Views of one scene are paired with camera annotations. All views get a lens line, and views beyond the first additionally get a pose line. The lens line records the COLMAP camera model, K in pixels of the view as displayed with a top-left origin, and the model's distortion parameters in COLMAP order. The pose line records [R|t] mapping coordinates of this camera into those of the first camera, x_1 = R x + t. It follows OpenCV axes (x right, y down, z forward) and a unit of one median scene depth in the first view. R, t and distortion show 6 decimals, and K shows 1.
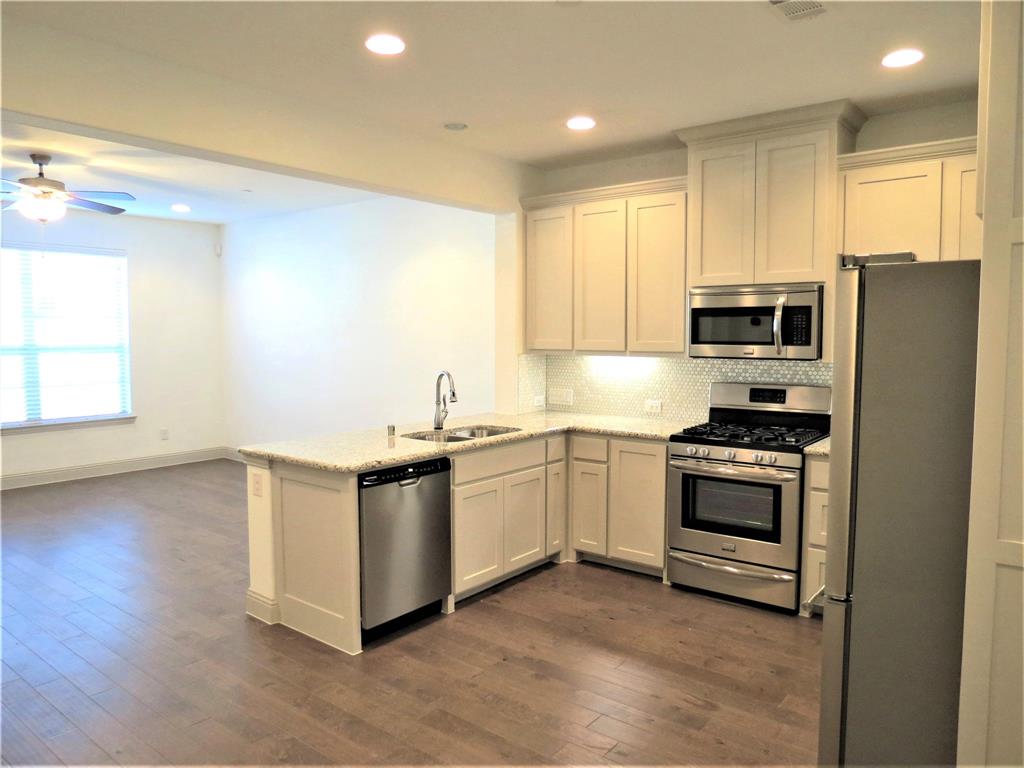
lens RADIAL K [[717.4, 0, 512.0], [0, 717.4, 384.0], [0, 0, 1]] dist [-0.042910, 0.001158]
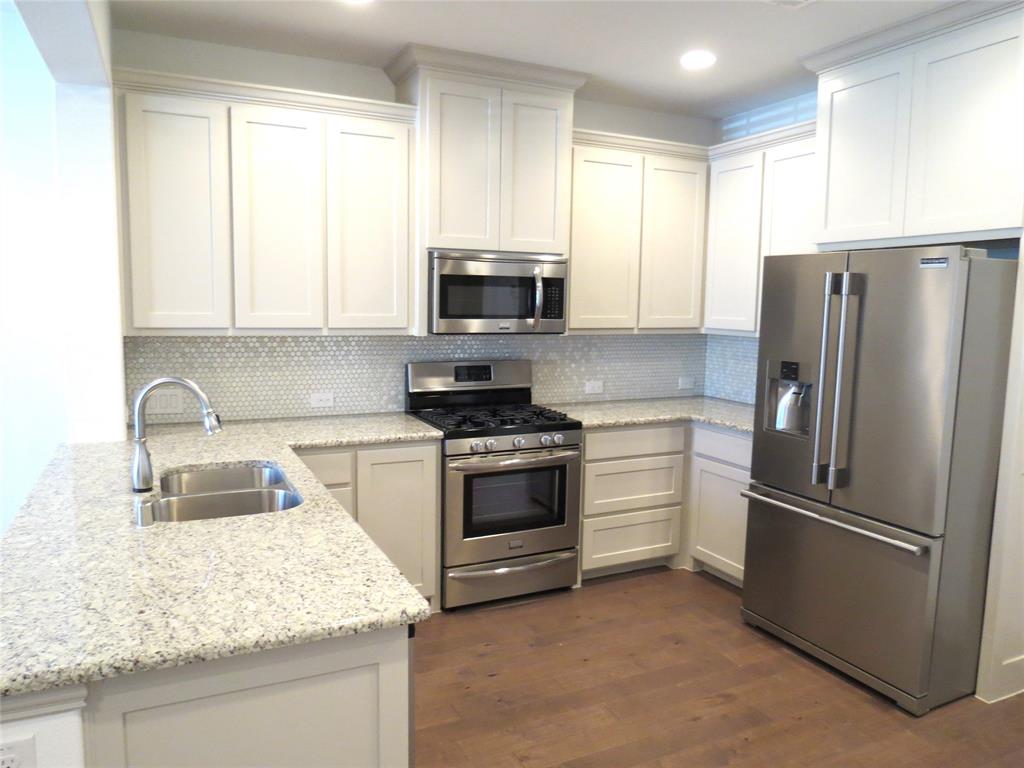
lens RADIAL K [[717.4, 0, 512.0], [0, 717.4, 384.0], [0, 0, 1]] dist [-0.042910, 0.001158]
pose [[0.429394, -0.094923, 0.898115, -0.475797], [0.045552, 0.995472, 0.083434, -0.047137], [-0.901967, 0.005085, 0.431774, 0.591234]]
